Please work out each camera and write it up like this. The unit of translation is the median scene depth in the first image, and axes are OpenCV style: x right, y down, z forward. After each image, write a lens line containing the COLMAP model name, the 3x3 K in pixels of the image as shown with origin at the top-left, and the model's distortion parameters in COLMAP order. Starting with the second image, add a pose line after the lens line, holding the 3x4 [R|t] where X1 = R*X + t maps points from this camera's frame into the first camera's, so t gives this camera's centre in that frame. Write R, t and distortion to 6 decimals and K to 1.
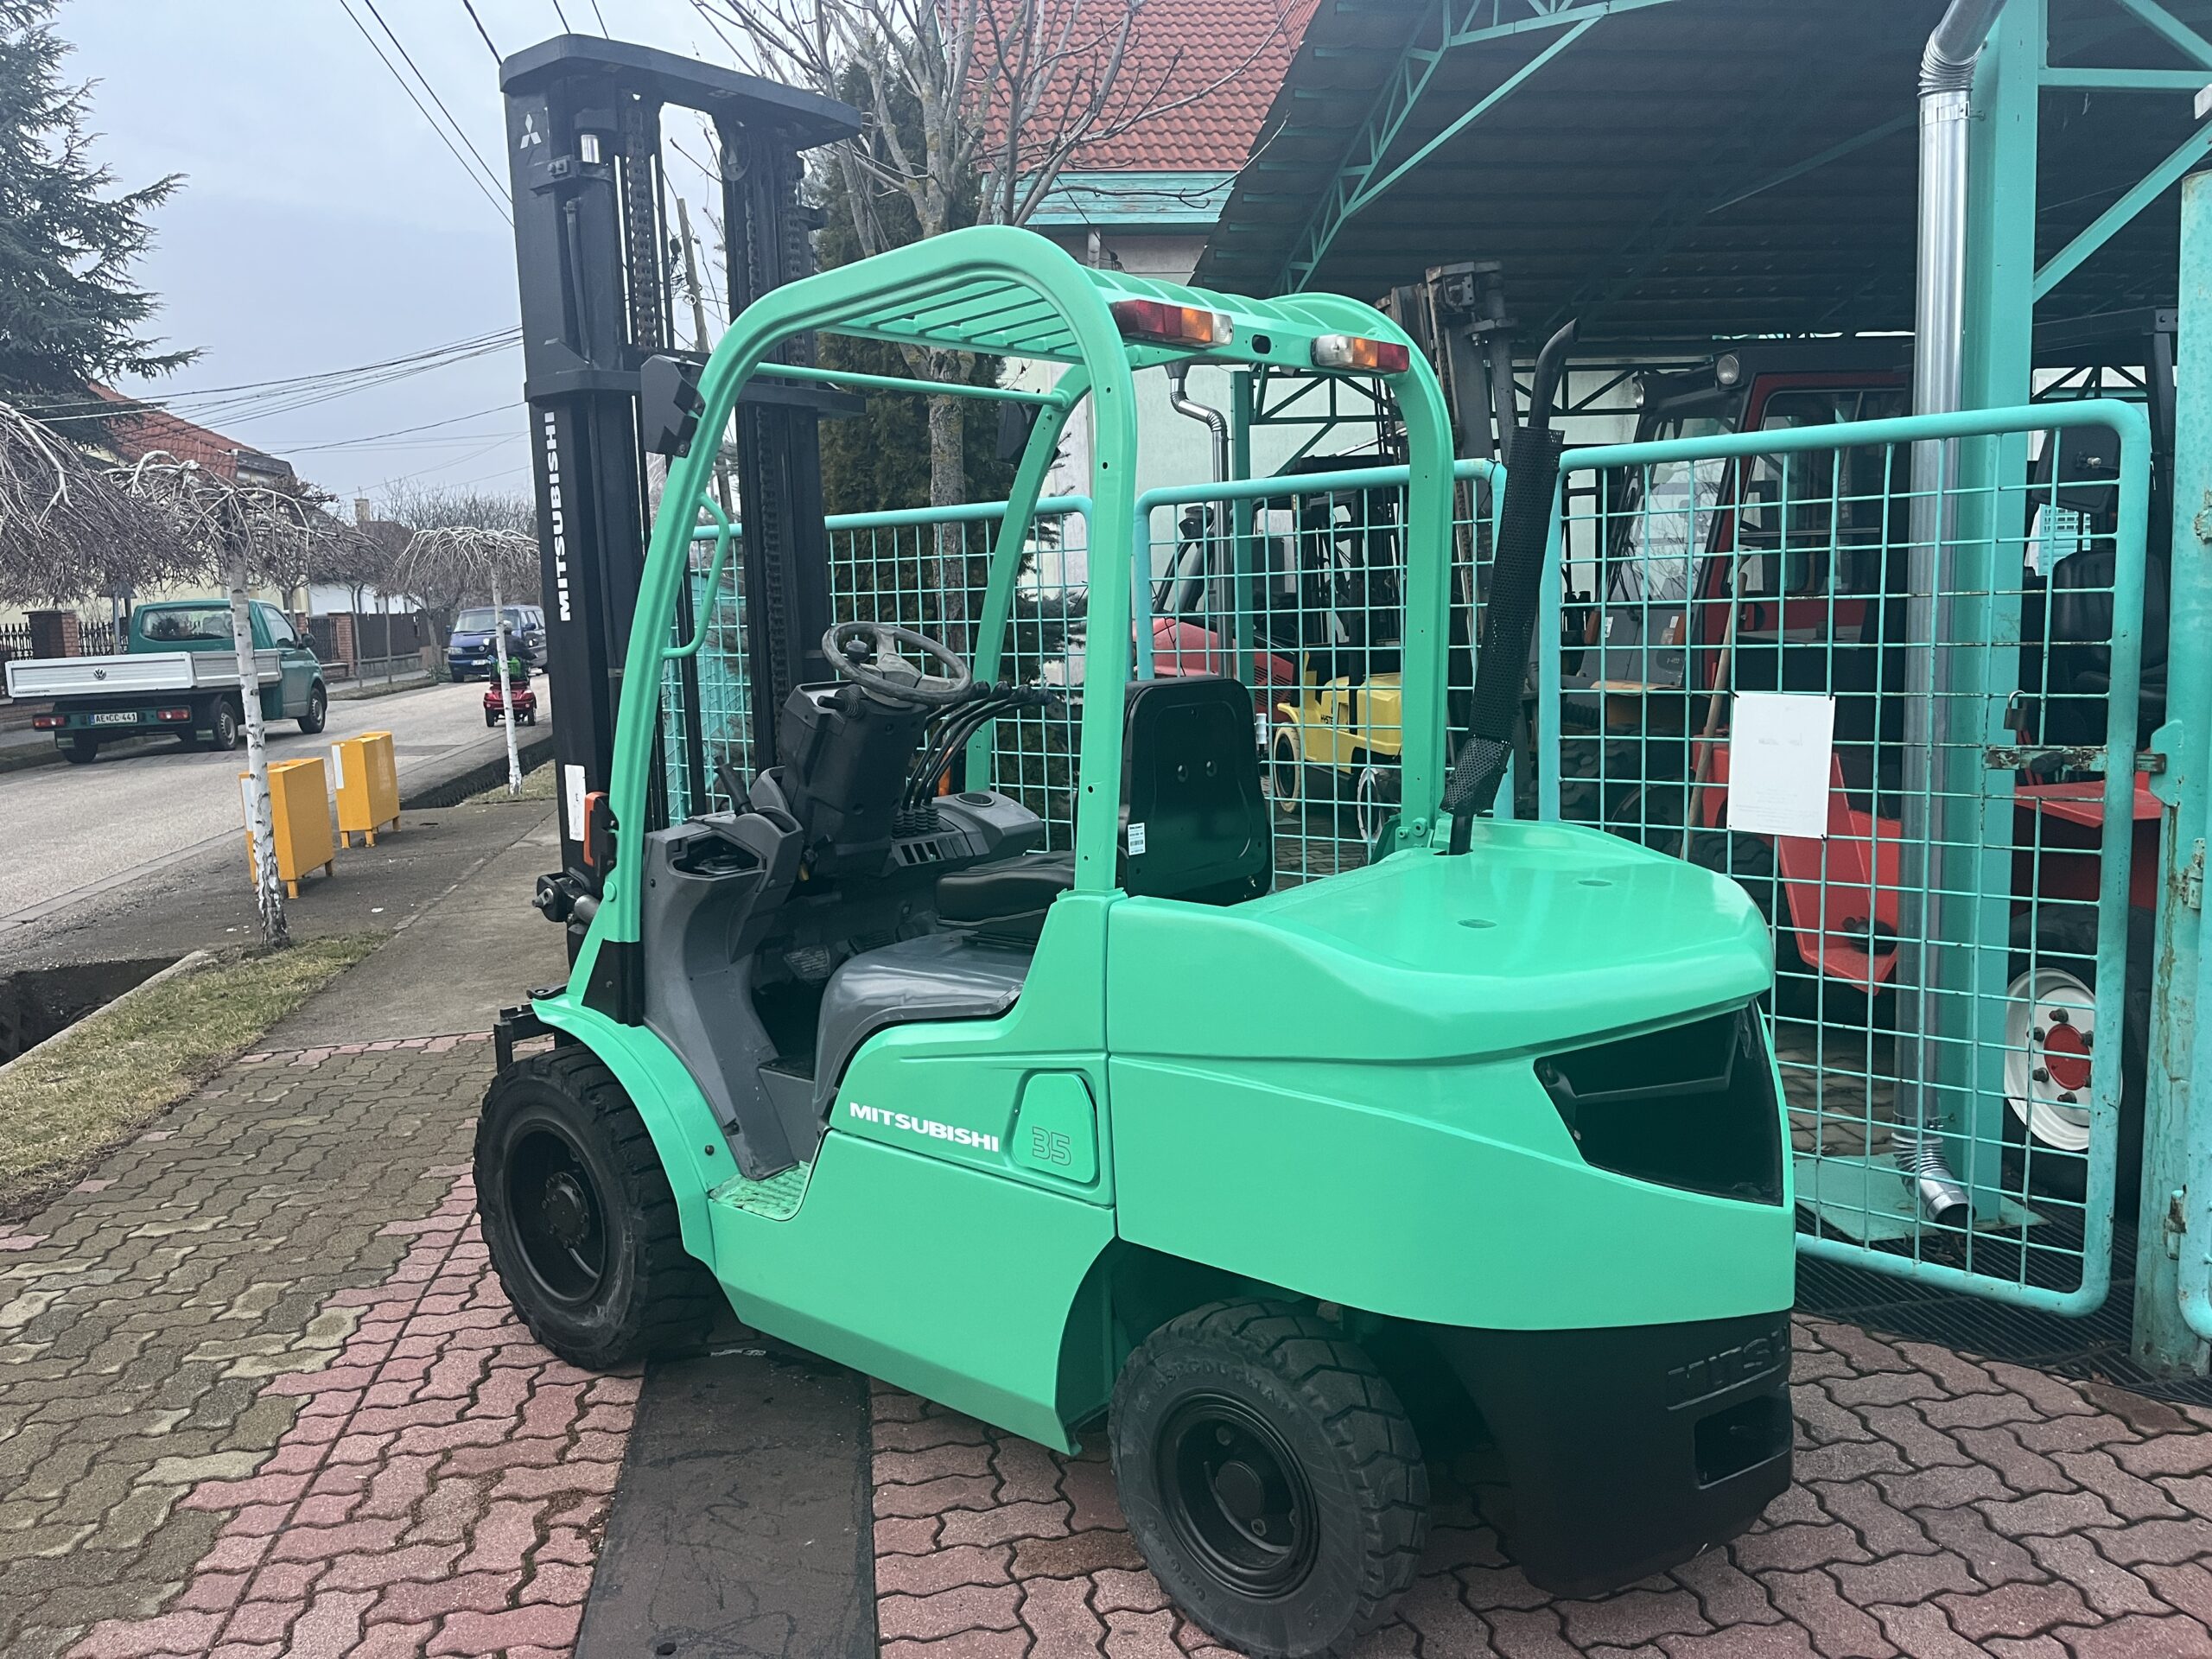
lens RADIAL K [[1654.2, 0, 1123.3], [0, 1654.2, 819.8], [0, 0, 1]] dist [0.084414, -0.116140]
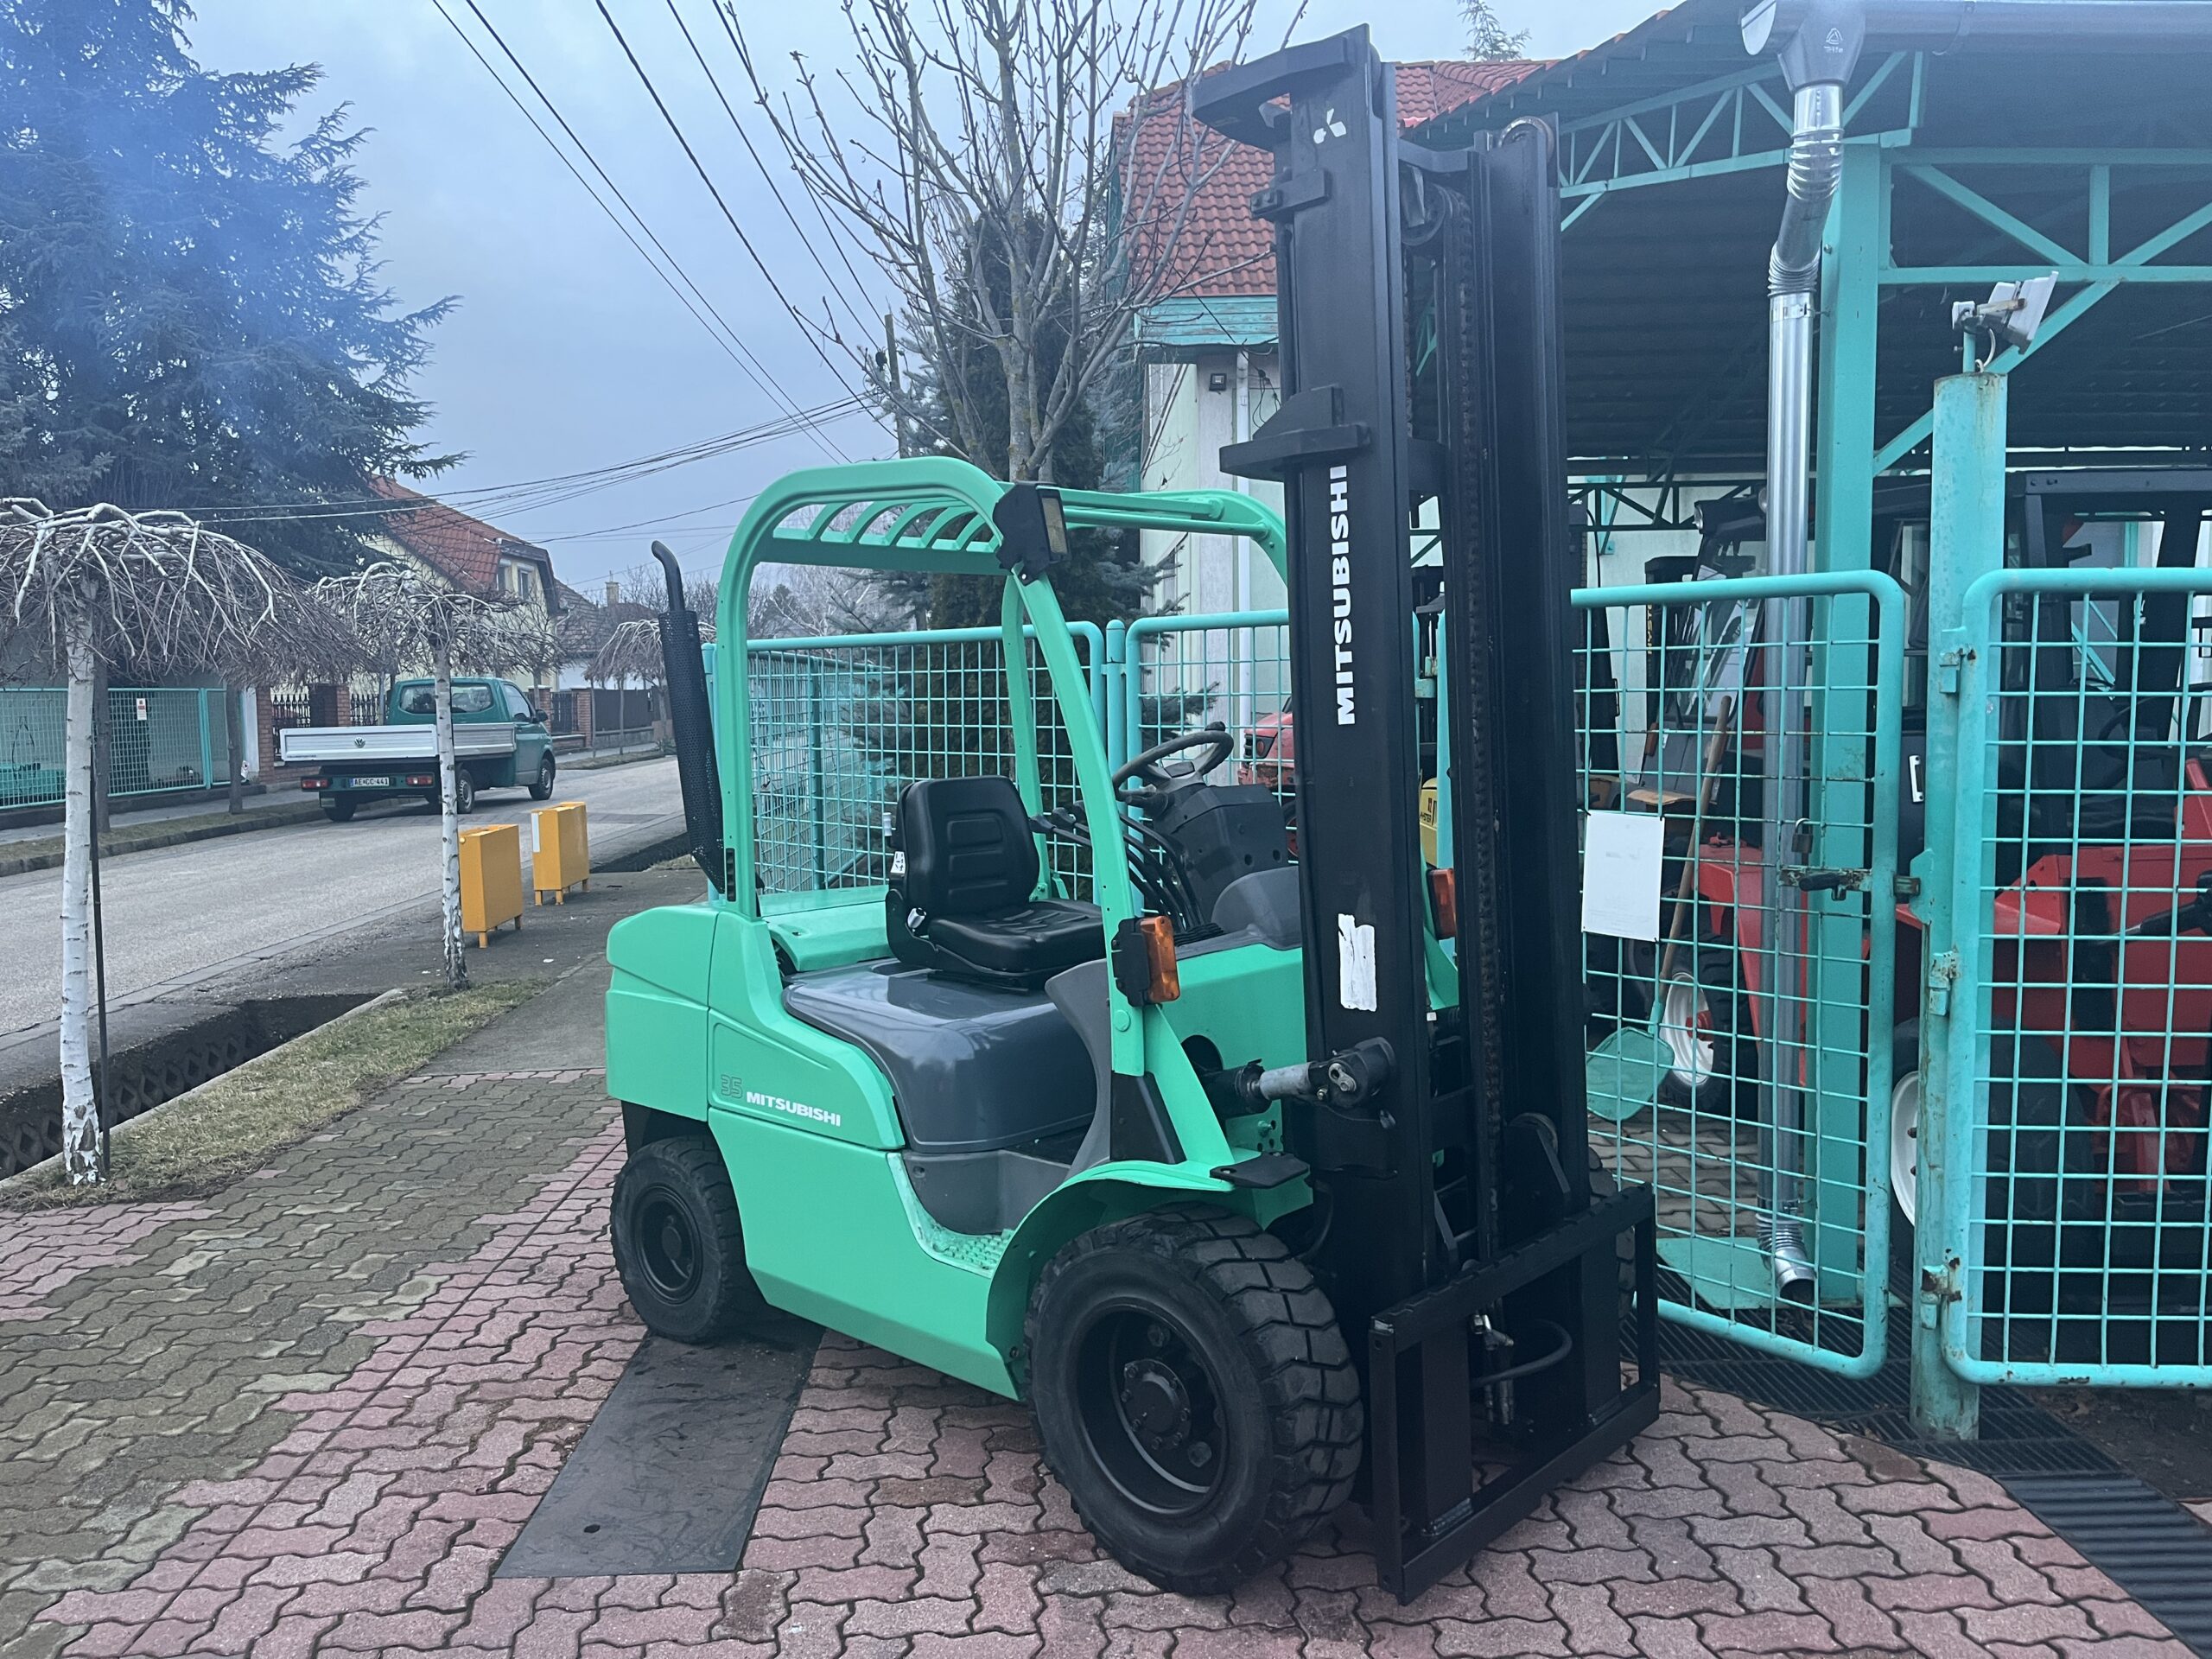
lens RADIAL K [[1663.8, 0, 1109.0], [0, 1663.8, 822.3], [0, 0, 1]] dist [0.026453, -0.009130]
pose [[0.990368, 0.030602, -0.135035, 0.181682], [-0.037117, 0.998252, -0.045992, -0.003732], [0.133391, 0.050561, 0.989773, -0.164064]]
